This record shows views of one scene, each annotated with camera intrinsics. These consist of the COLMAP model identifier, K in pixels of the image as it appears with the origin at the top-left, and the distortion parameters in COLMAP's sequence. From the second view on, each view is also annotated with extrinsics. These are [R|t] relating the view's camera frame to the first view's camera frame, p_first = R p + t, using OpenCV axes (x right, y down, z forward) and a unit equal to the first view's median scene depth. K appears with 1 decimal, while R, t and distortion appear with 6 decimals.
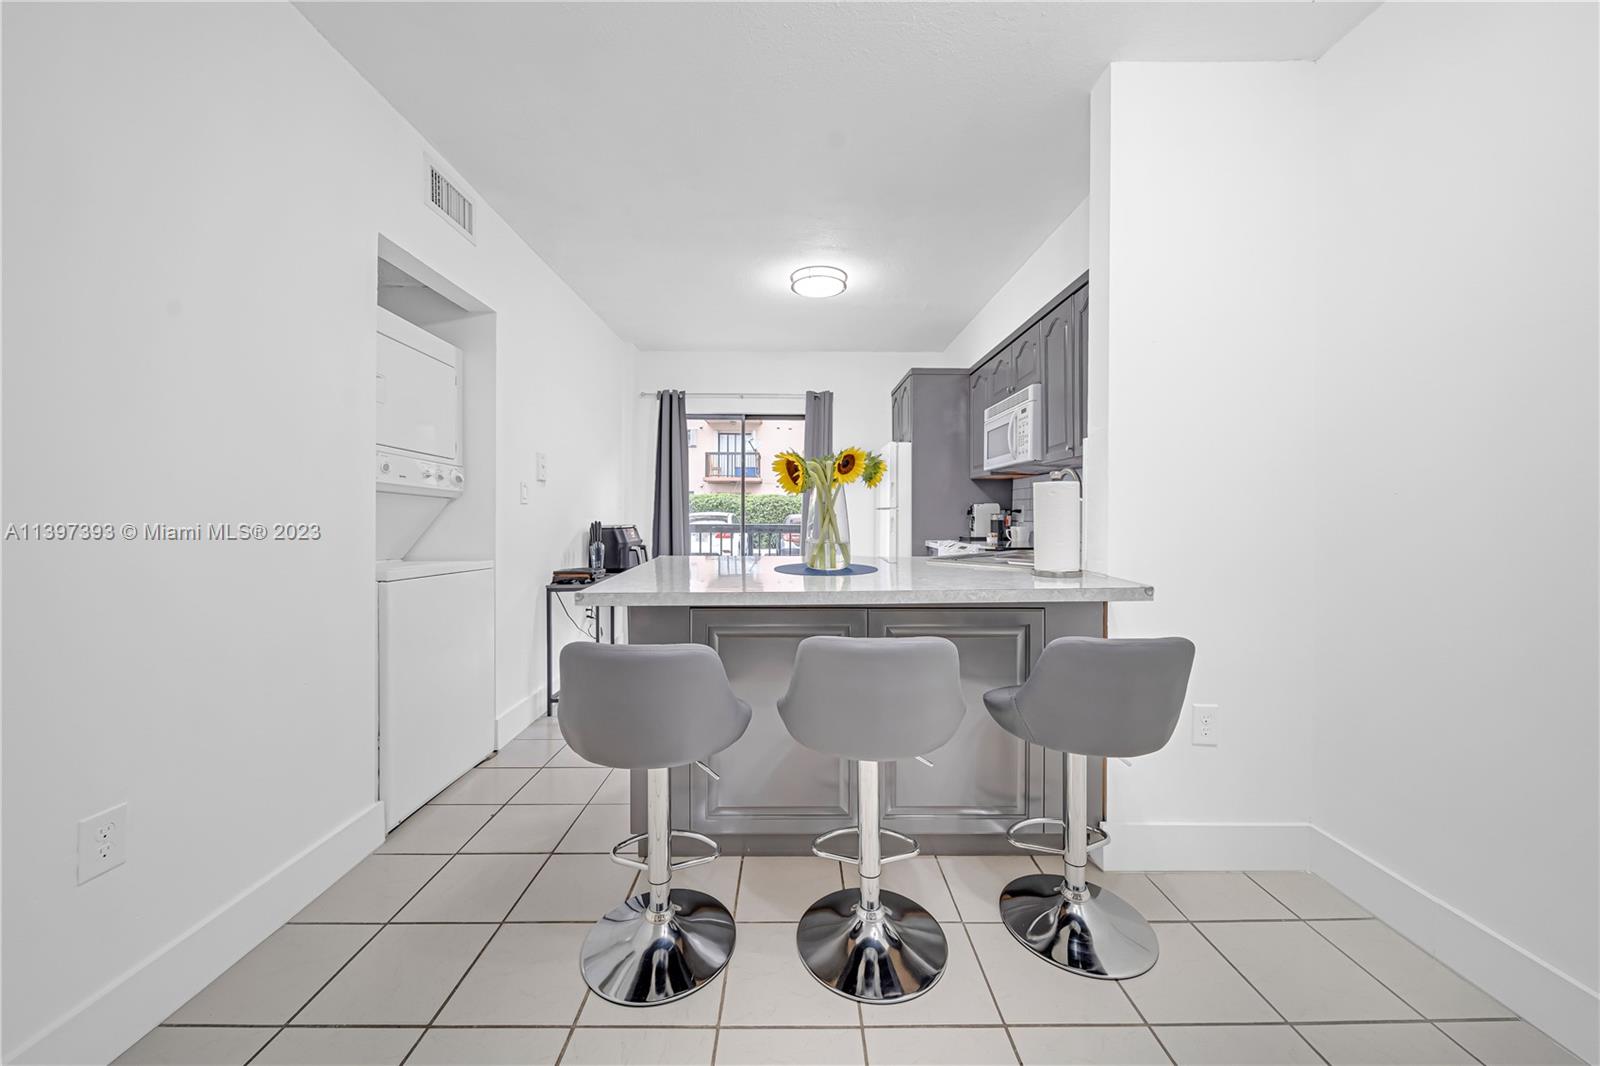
lens RADIAL K [[572.0, 0, 796.4], [0, 572.0, 532.7], [0, 0, 1]] dist [-0.000508, -0.000344]
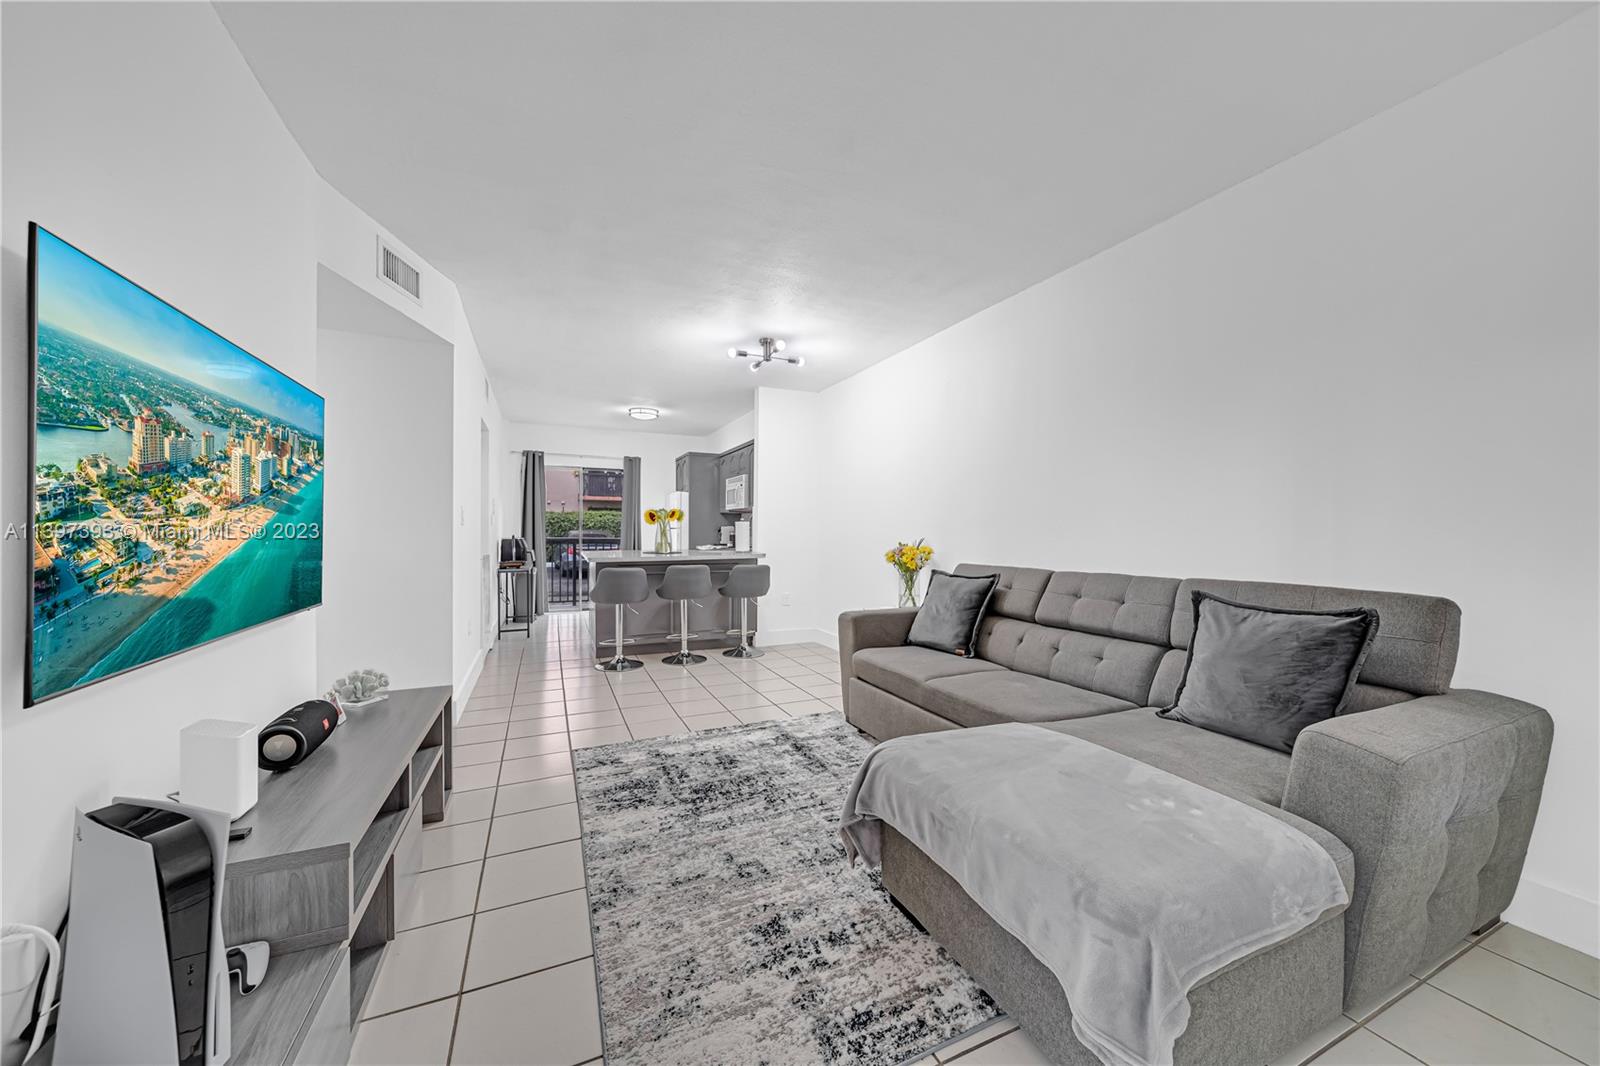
lens RADIAL K [[572.0, 0, 796.4], [0, 572.0, 532.7], [0, 0, 1]] dist [-0.000508, -0.000344]
pose [[0.917978, 0.003488, 0.396617, -0.279076], [0.007172, 0.999652, -0.025390, 0.027586], [-0.396567, 0.026151, 0.917633, -1.089930]]
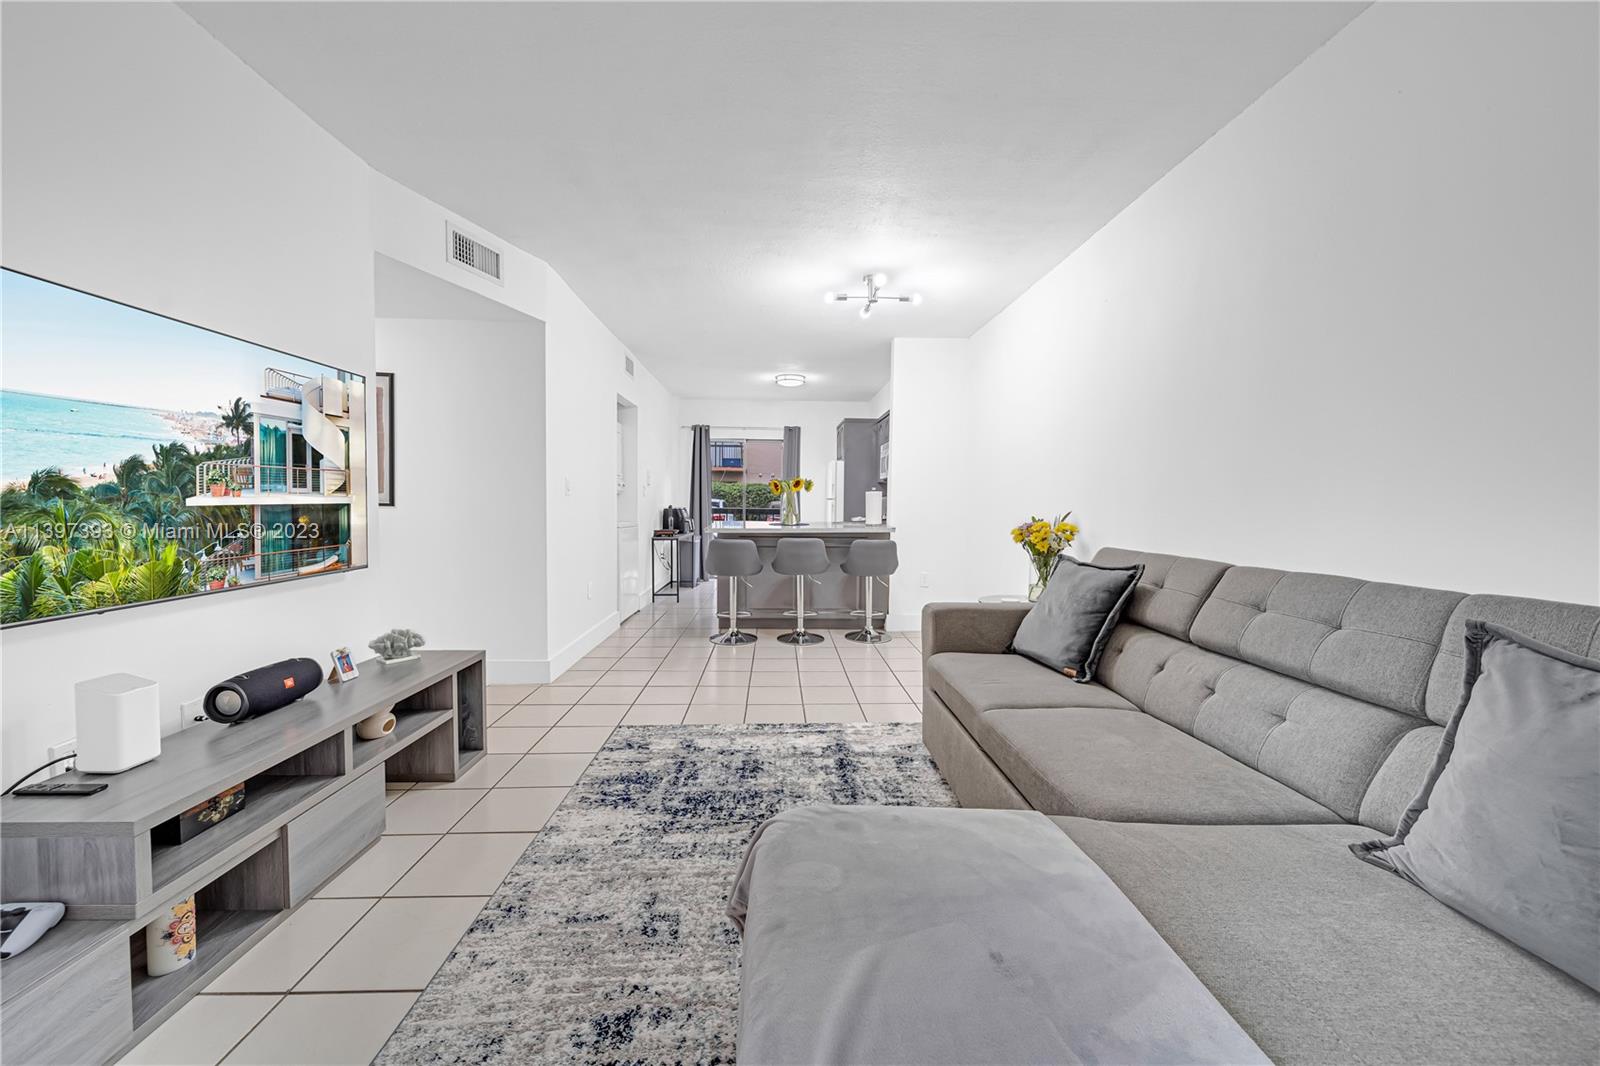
lens RADIAL K [[572.4, 0, 783.9], [0, 572.4, 523.6], [0, 0, 1]] dist [-0.000016, -0.000249]
pose [[0.999881, 0.007898, 0.013247, -0.004054], [-0.008019, 0.999926, 0.009103, 0.024517], [-0.013174, -0.009208, 0.999871, -0.992180]]
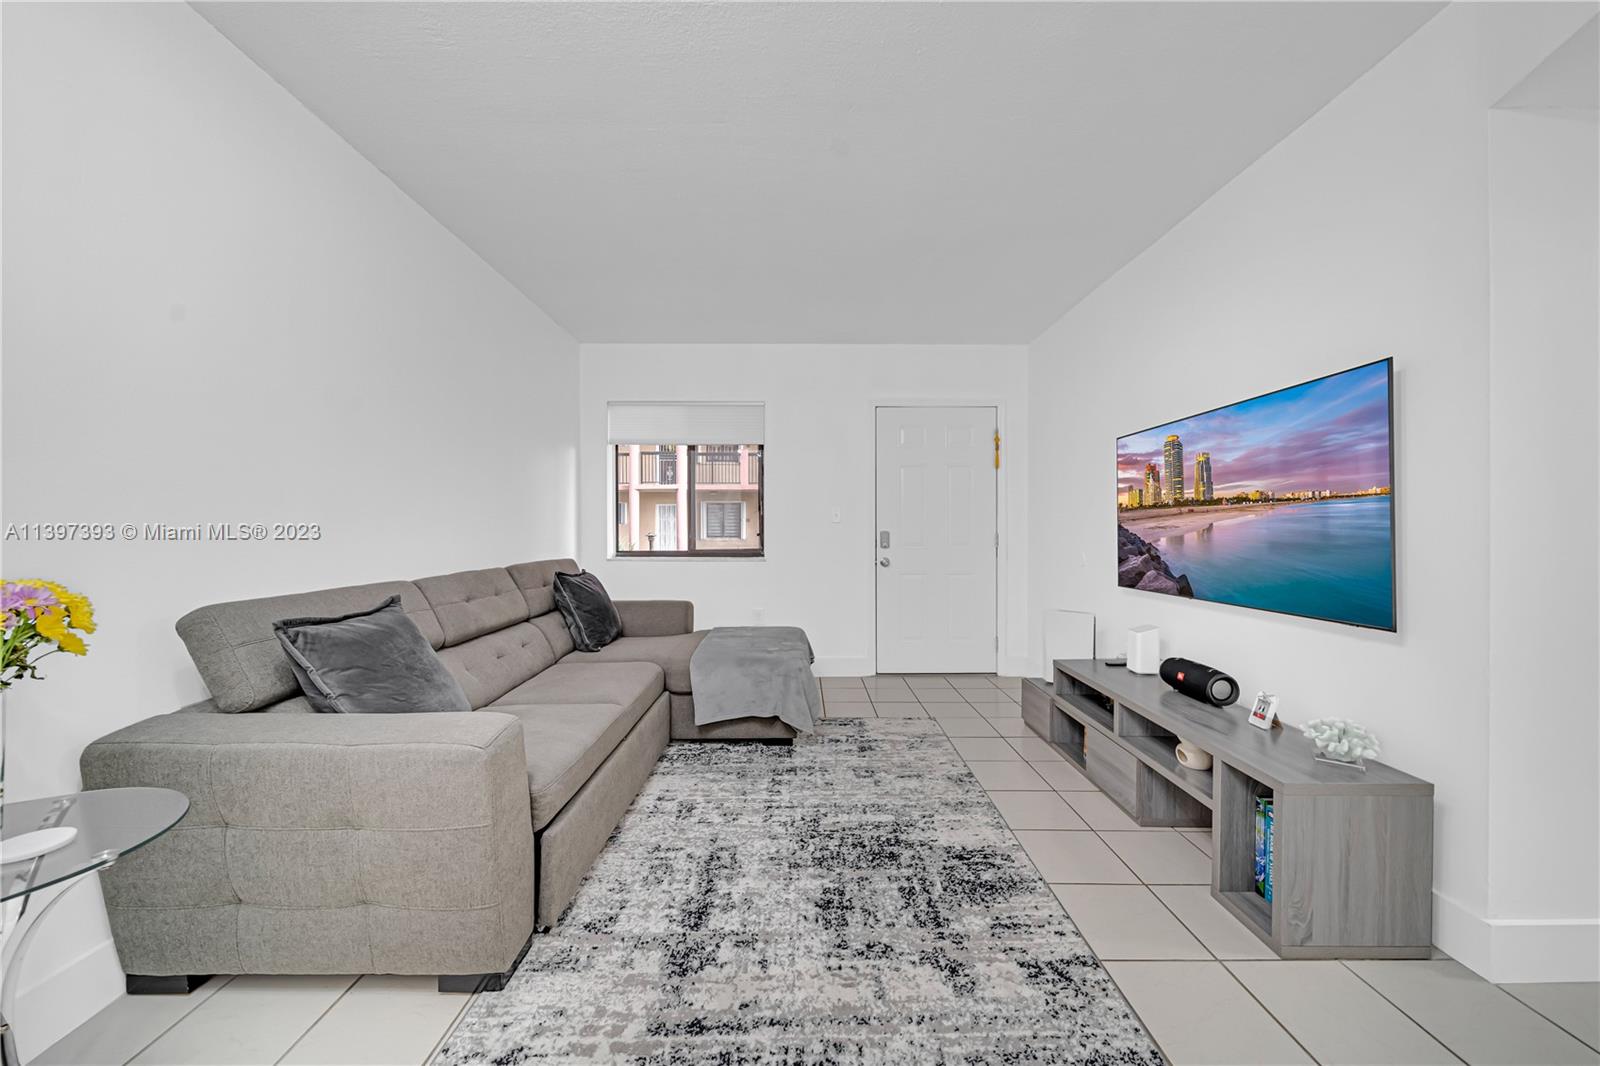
lens RADIAL K [[574.6, 0, 790.5], [0, 574.6, 528.5], [0, 0, 1]] dist [-0.001582, -0.000464]
pose [[-0.999790, -0.001875, 0.020415, -0.006063], [-0.001322, 0.999634, 0.027030, -0.011997], [-0.020458, 0.026997, -0.999426, 0.251164]]
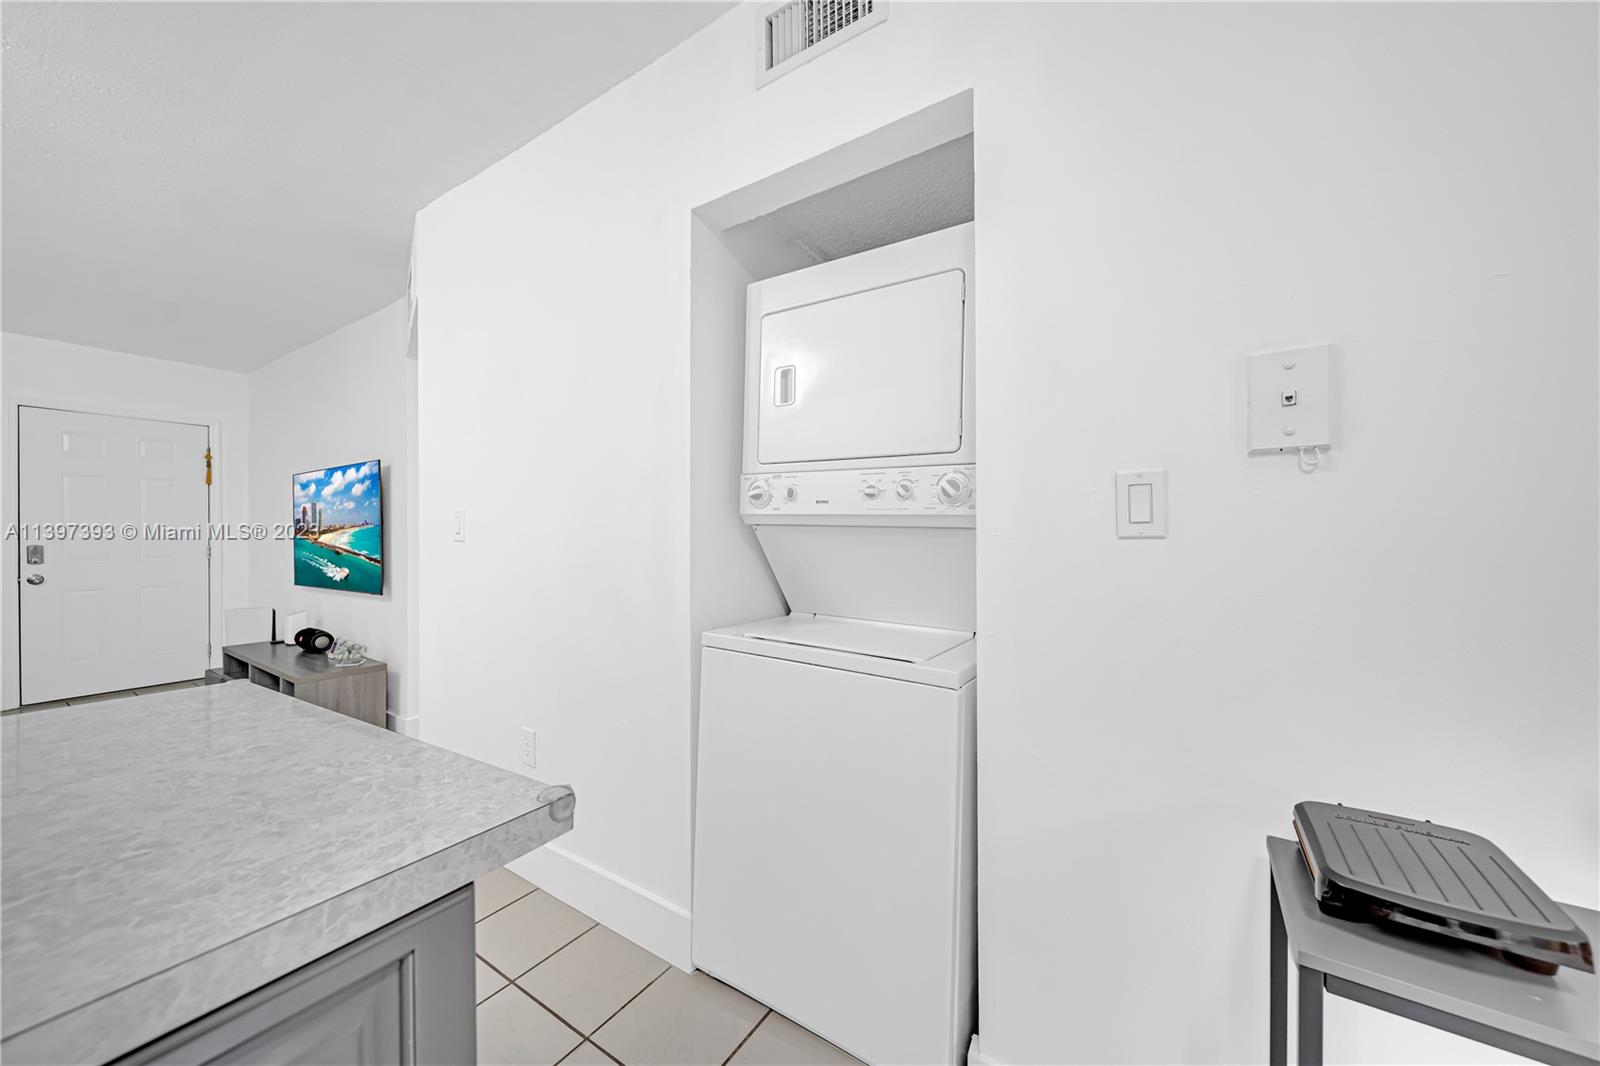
lens RADIAL K [[583.8, 0, 807.5], [0, 583.8, 533.8], [0, 0, 1]] dist [-0.001142, -0.000192]
pose [[-0.556875, -0.001523, -0.830595, -0.086230], [-0.023164, 0.999638, 0.013698, -0.047904], [0.830273, 0.026868, -0.556709, 0.934904]]
